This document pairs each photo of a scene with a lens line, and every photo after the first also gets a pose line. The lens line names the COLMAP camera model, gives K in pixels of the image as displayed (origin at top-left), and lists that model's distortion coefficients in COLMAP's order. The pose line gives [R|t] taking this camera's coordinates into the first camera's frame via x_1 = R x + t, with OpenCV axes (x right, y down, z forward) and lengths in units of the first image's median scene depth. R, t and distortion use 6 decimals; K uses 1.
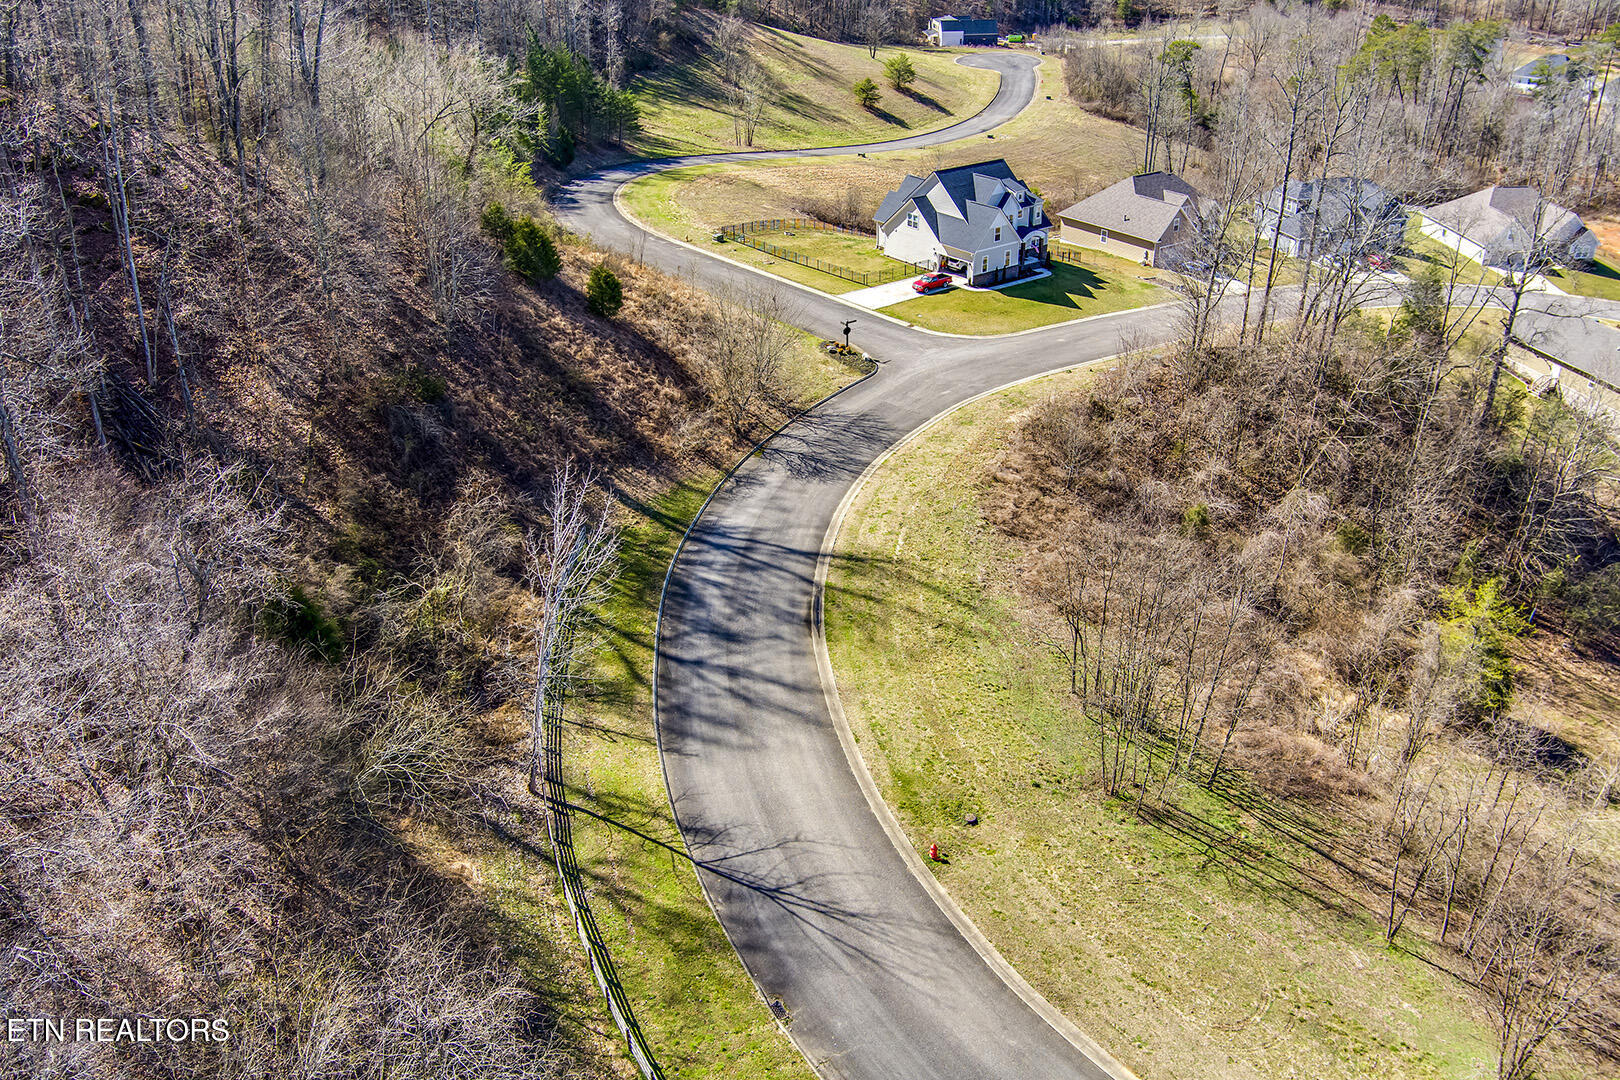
lens RADIAL K [[1315.7, 0, 798.6], [0, 1315.7, 498.6], [0, 0, 1]] dist [-0.092873, 0.053483]
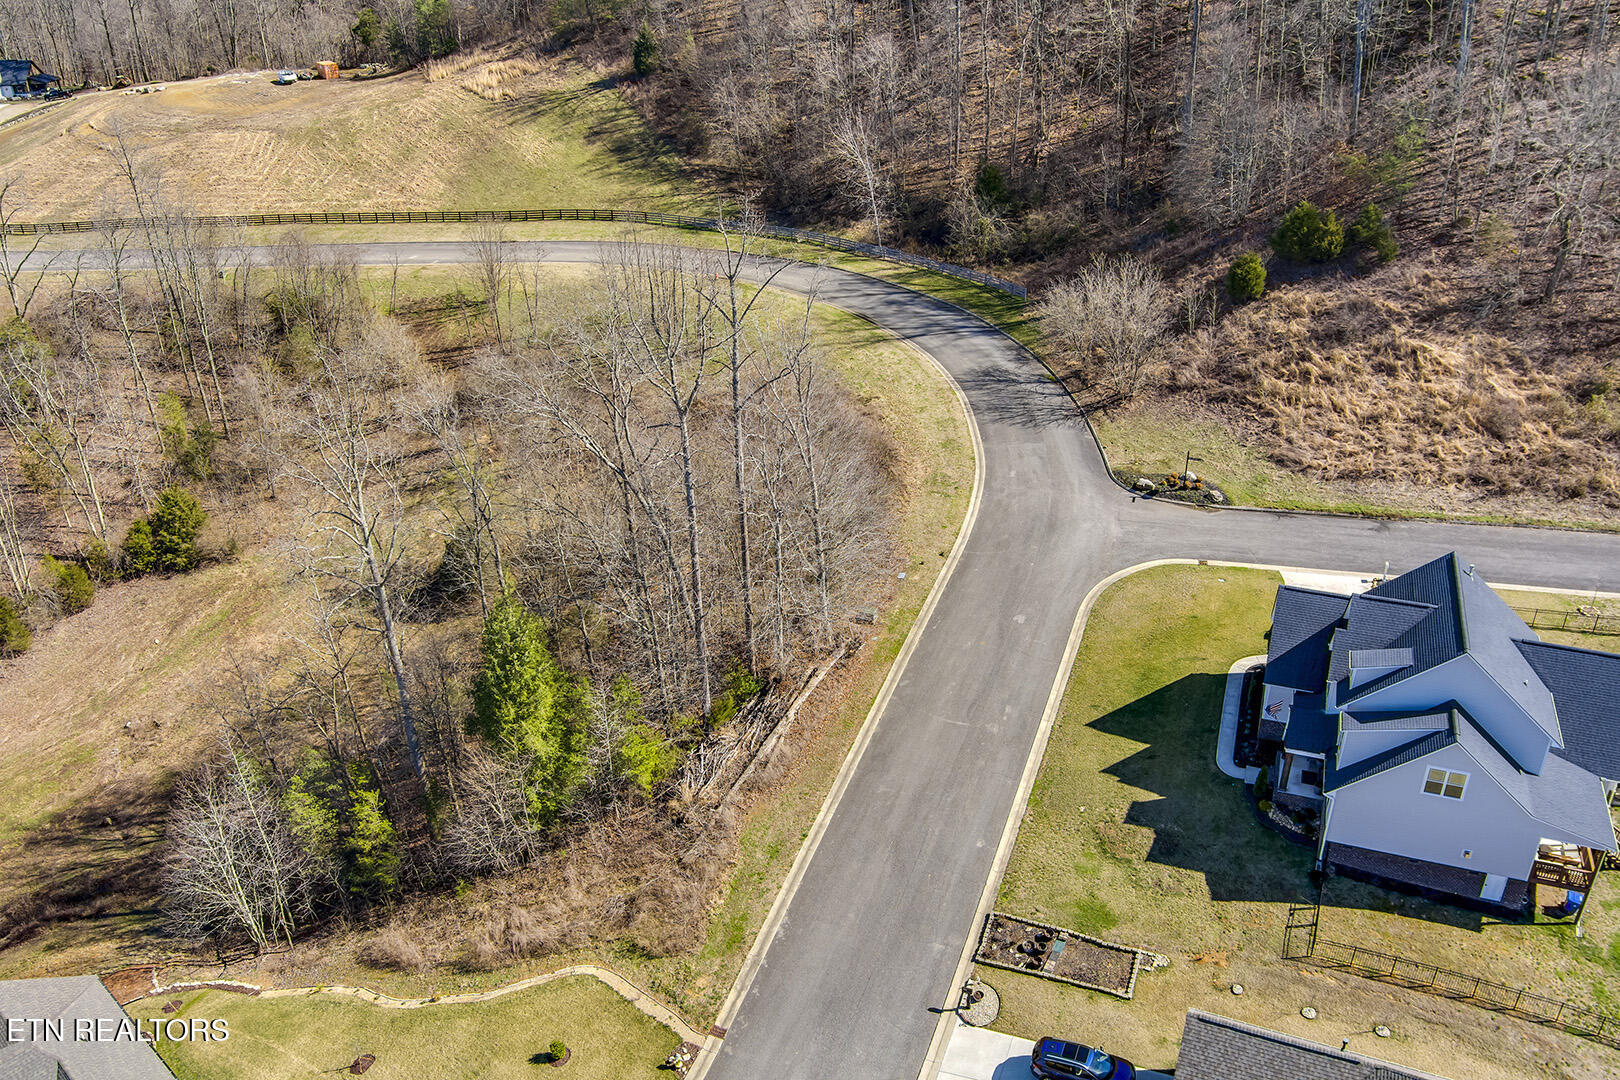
lens RADIAL K [[1315.7, 0, 809.5], [0, 1315.7, 555.5], [0, 0, 1]] dist [-0.092873, 0.053483]
pose [[-0.835050, 0.289866, -0.467621, 0.615174], [-0.222255, 0.599780, 0.768678, -0.653963], [0.503283, 0.745816, -0.436422, 1.252265]]
